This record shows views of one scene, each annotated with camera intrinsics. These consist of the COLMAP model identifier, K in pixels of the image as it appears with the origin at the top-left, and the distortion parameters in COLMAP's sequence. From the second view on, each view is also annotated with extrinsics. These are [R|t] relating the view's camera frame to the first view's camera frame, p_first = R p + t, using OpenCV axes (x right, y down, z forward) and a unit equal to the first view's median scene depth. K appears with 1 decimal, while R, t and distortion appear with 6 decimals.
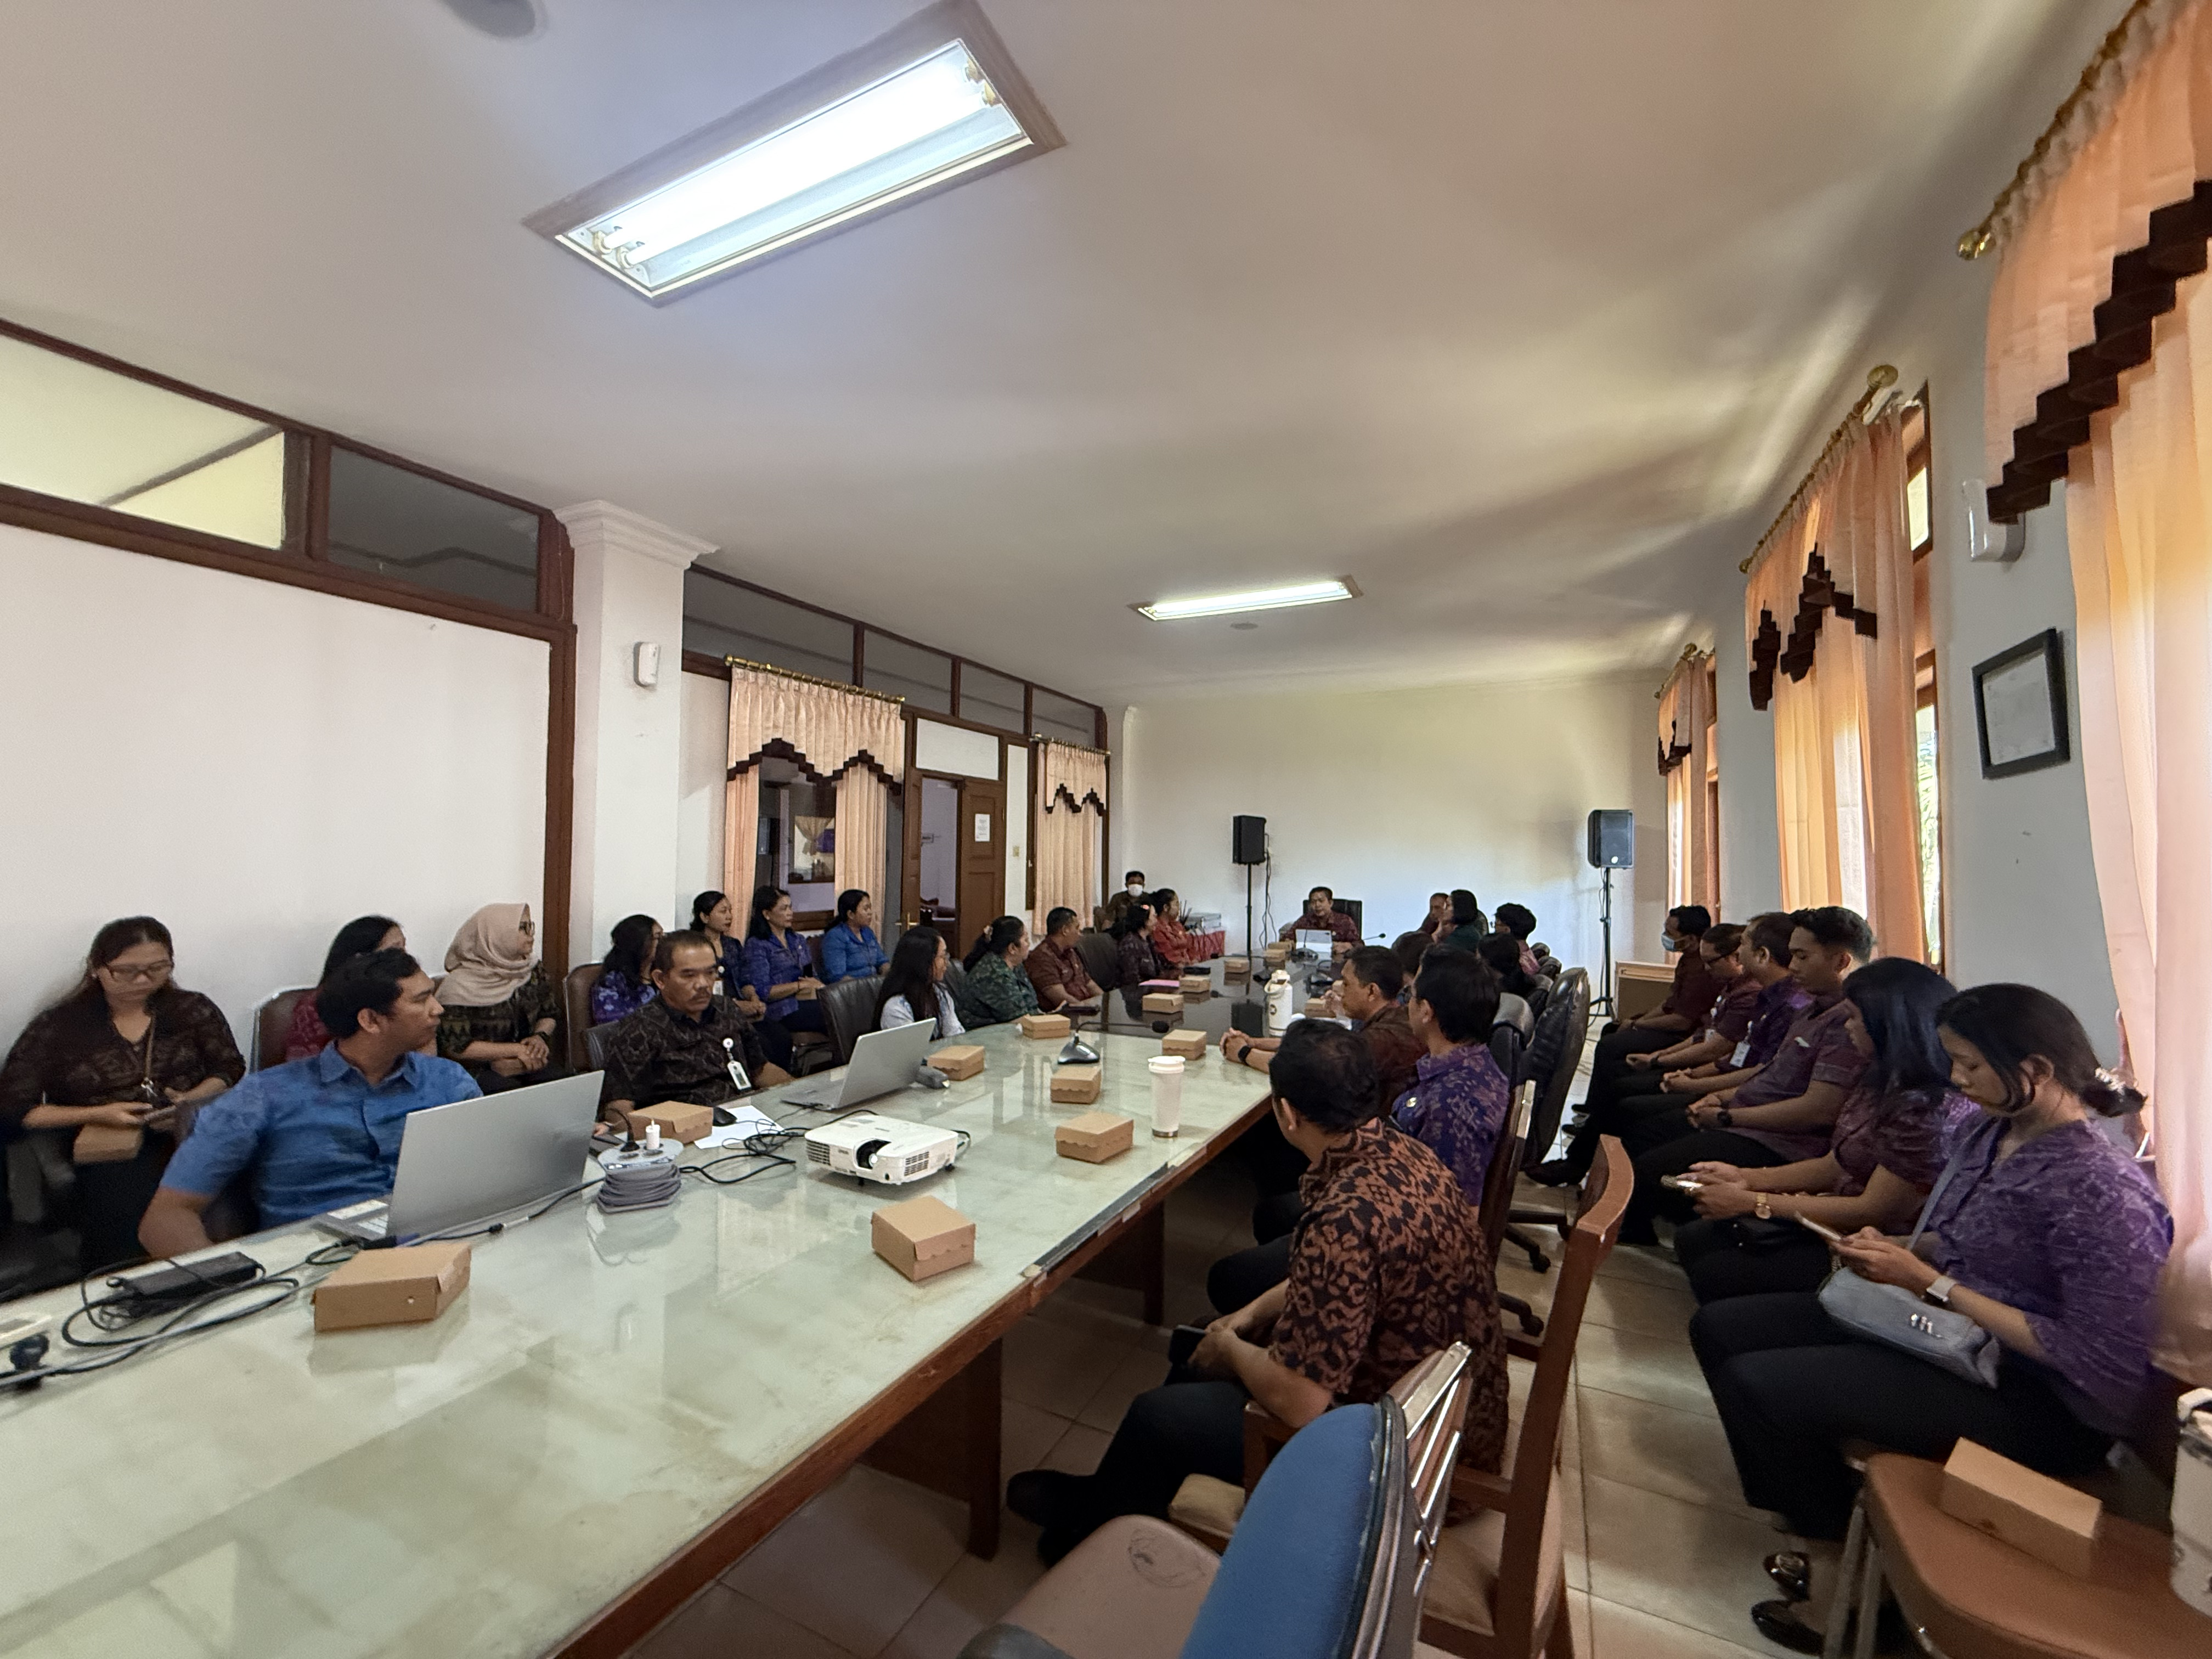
lens RADIAL K [[885.0, 0, 1101.0], [0, 885.0, 830.5], [0, 0, 1]] dist [0.001689, 0.000090]
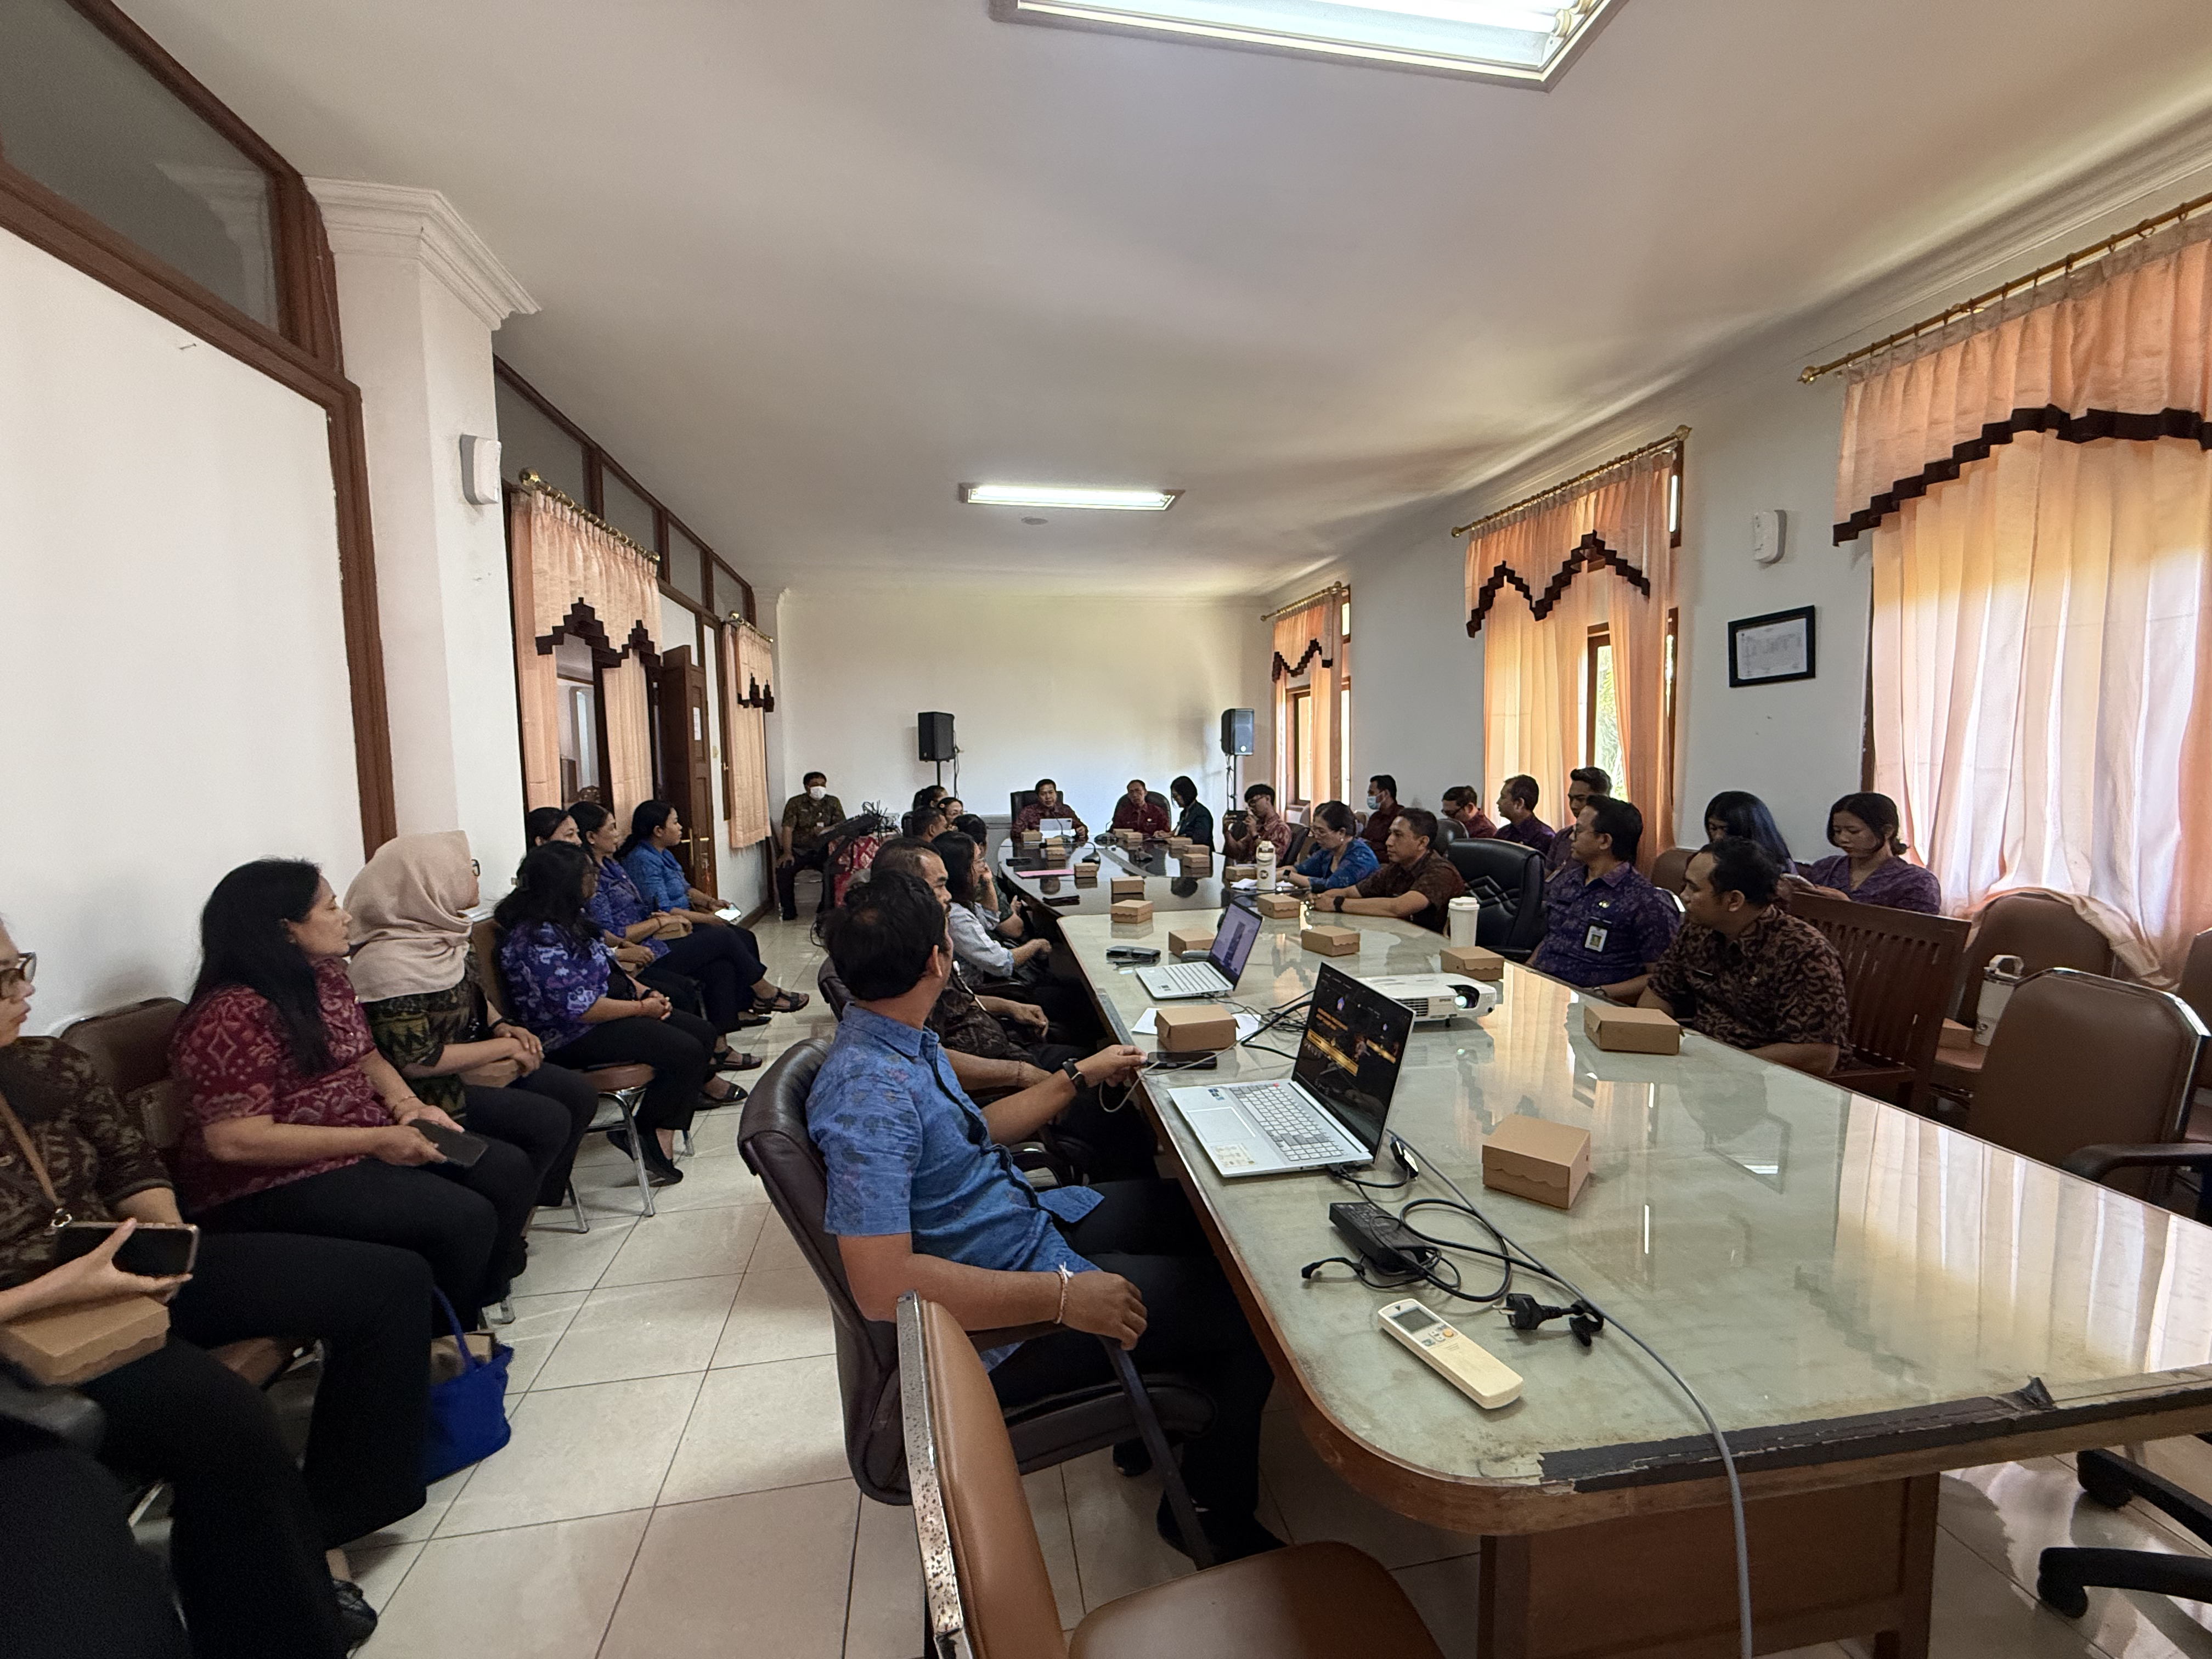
lens RADIAL K [[885.0, 0, 1104.0], [0, 885.0, 824.4], [0, 0, 1]] dist [0.001689, 0.000090]
pose [[0.801101, -0.068163, 0.594635, -0.575578], [0.006237, 0.994391, 0.105585, 0.010397], [-0.598497, -0.080875, 0.797032, 0.174084]]
